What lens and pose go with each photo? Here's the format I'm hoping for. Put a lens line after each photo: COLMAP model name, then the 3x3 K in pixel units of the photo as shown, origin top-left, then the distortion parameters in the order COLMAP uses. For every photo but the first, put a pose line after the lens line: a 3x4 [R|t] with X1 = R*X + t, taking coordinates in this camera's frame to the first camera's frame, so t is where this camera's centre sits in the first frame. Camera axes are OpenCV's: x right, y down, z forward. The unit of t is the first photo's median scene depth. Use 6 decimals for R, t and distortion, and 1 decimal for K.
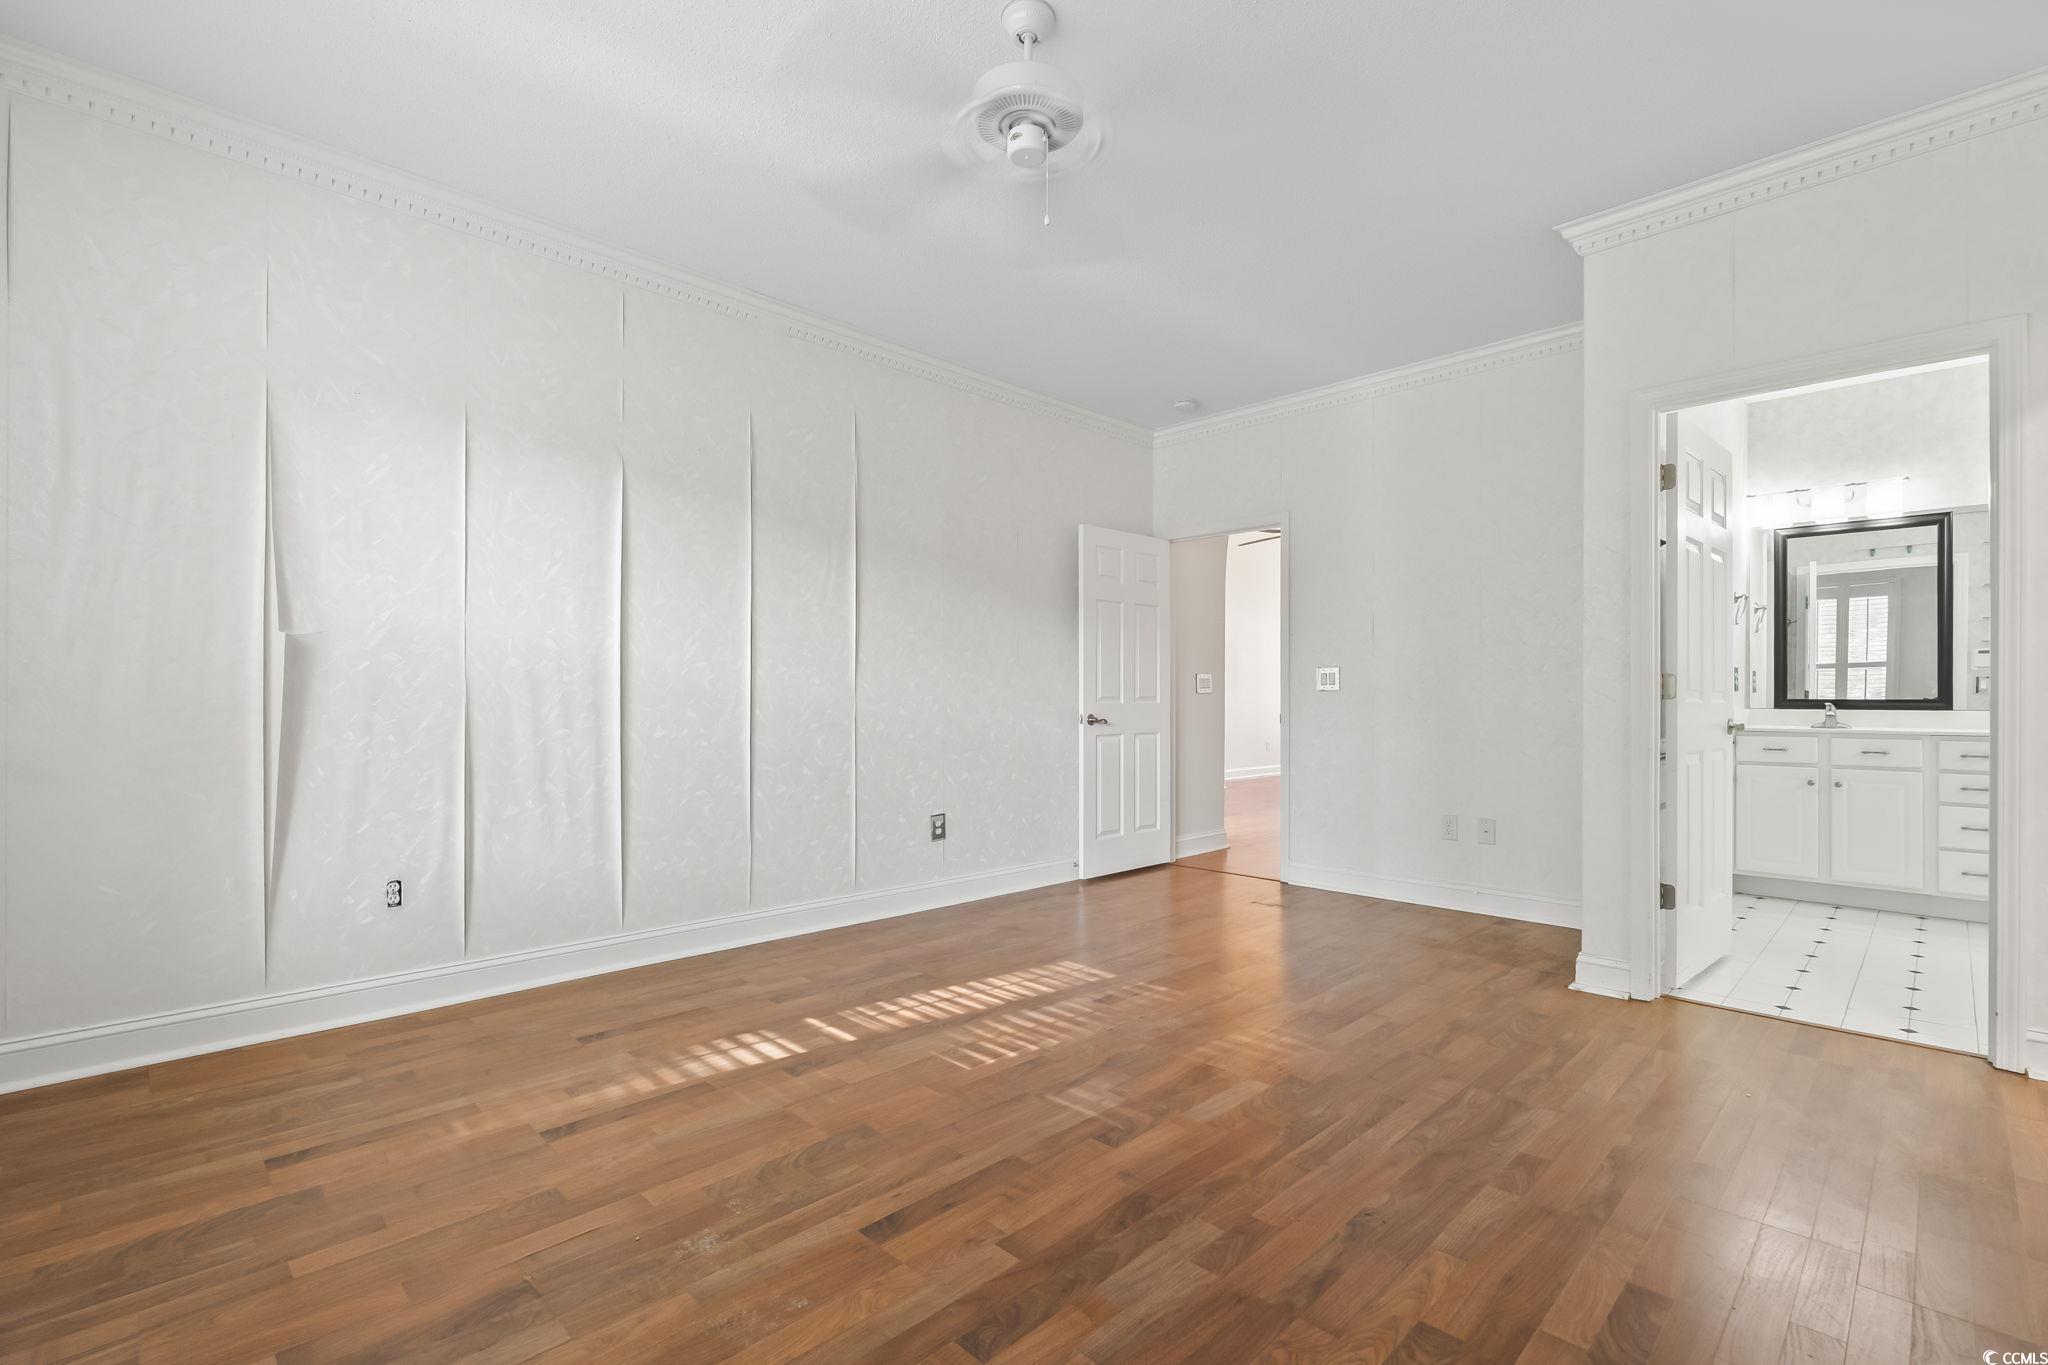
lens RADIAL K [[909.9, 0, 1023.7], [0, 909.9, 696.1], [0, 0, 1]] dist [-0.000301, 0.000206]
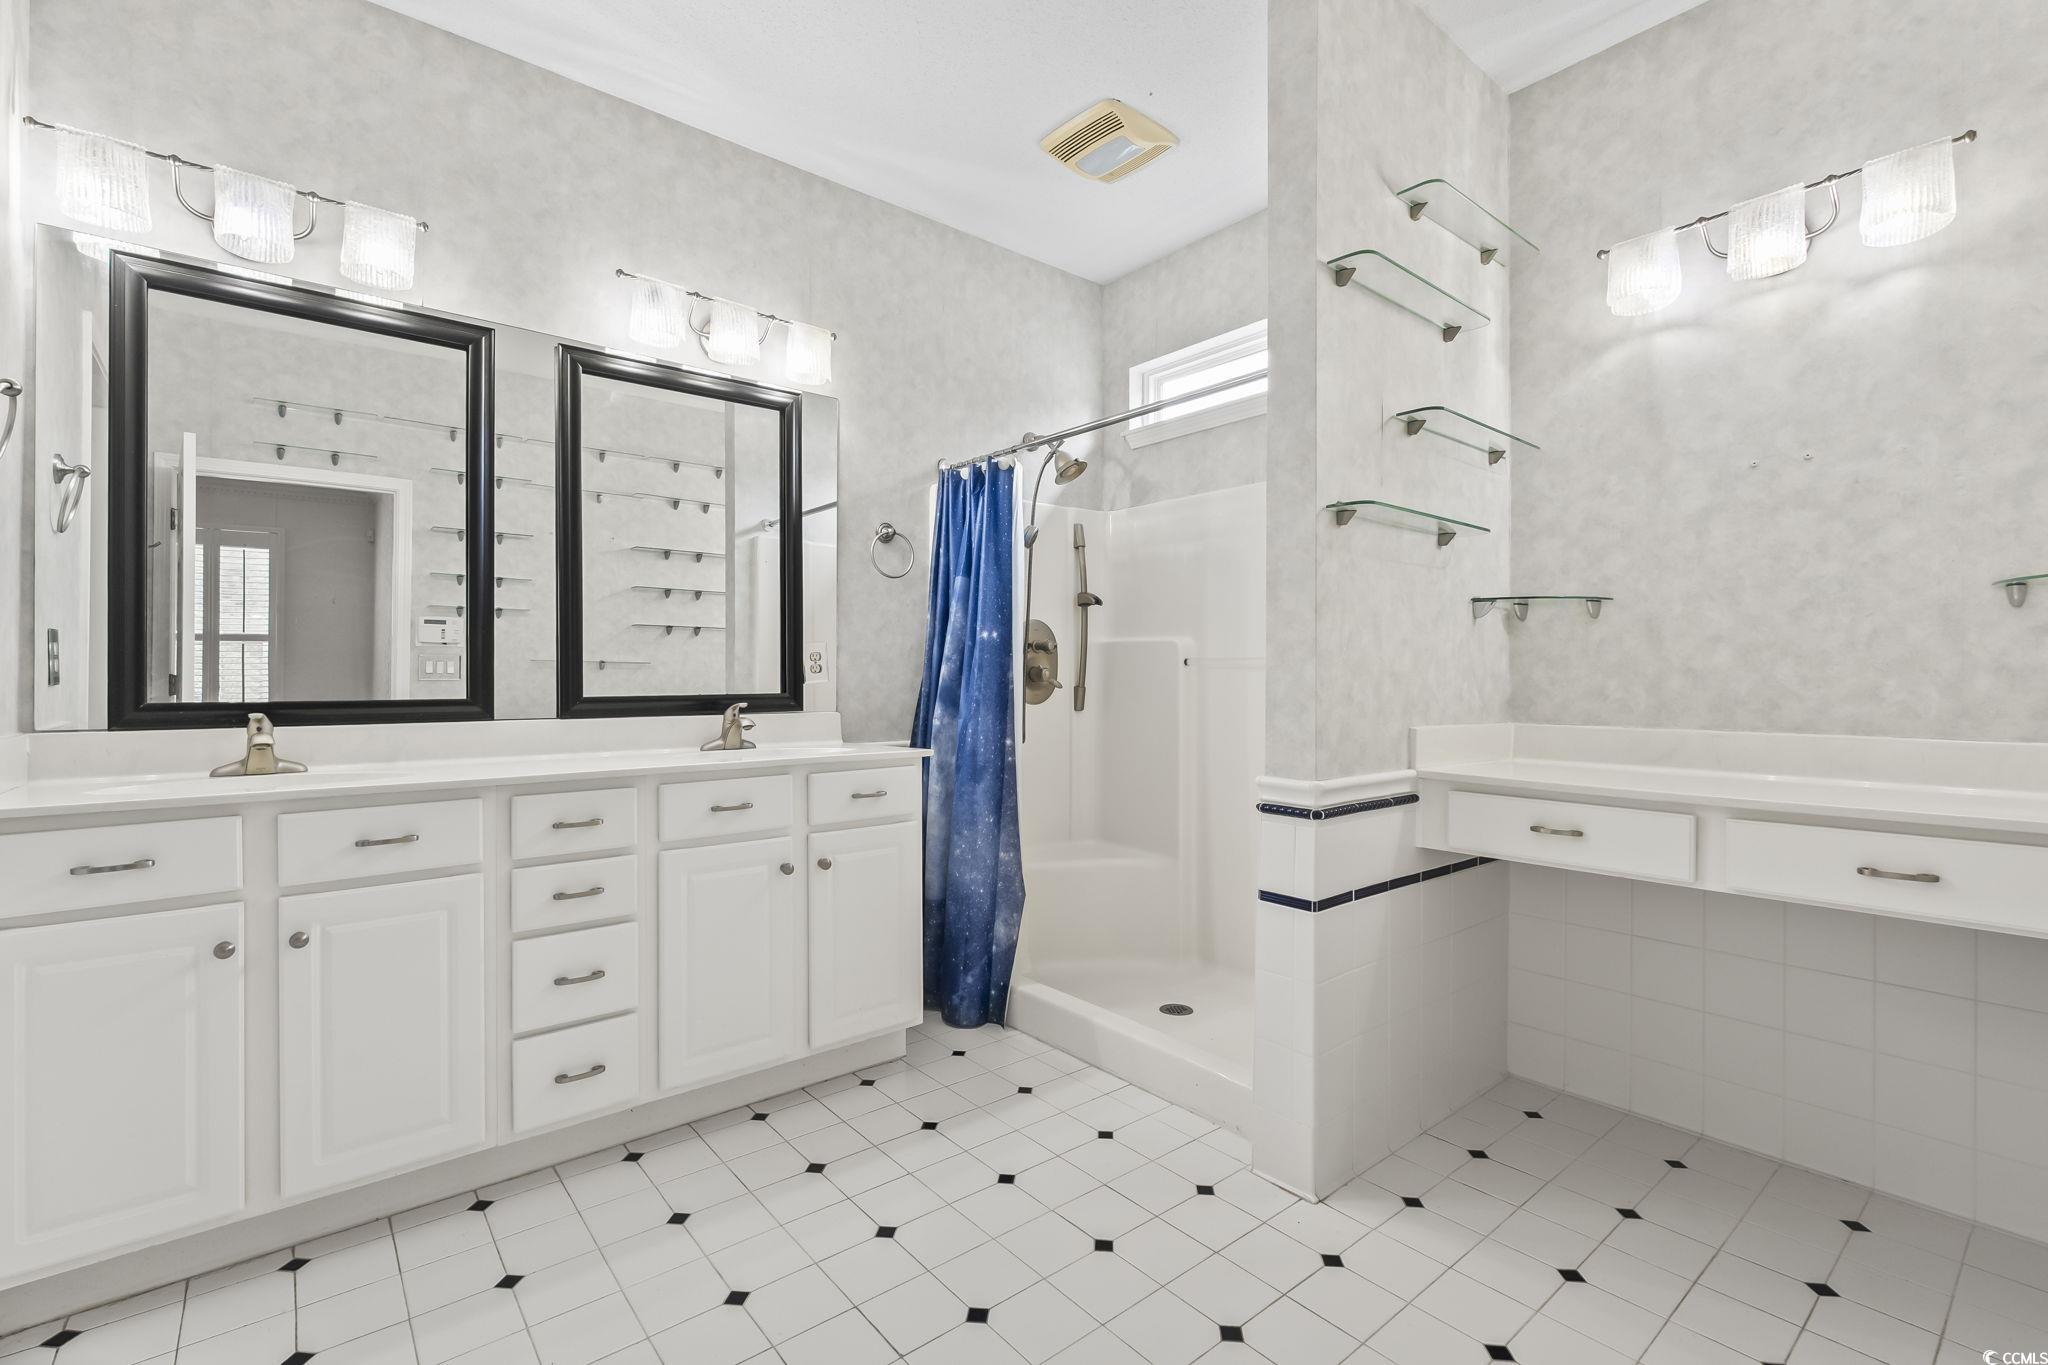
lens RADIAL K [[899.8, 0, 1024.0], [0, 899.8, 674.3], [0, 0, 1]] dist [-0.001809, 0.000008]
pose [[0.089399, -0.001327, 0.995995, 0.509351], [0.000044, 0.999999, 0.001328, -0.009815], [-0.995996, -0.000075, 0.089399, 0.614653]]
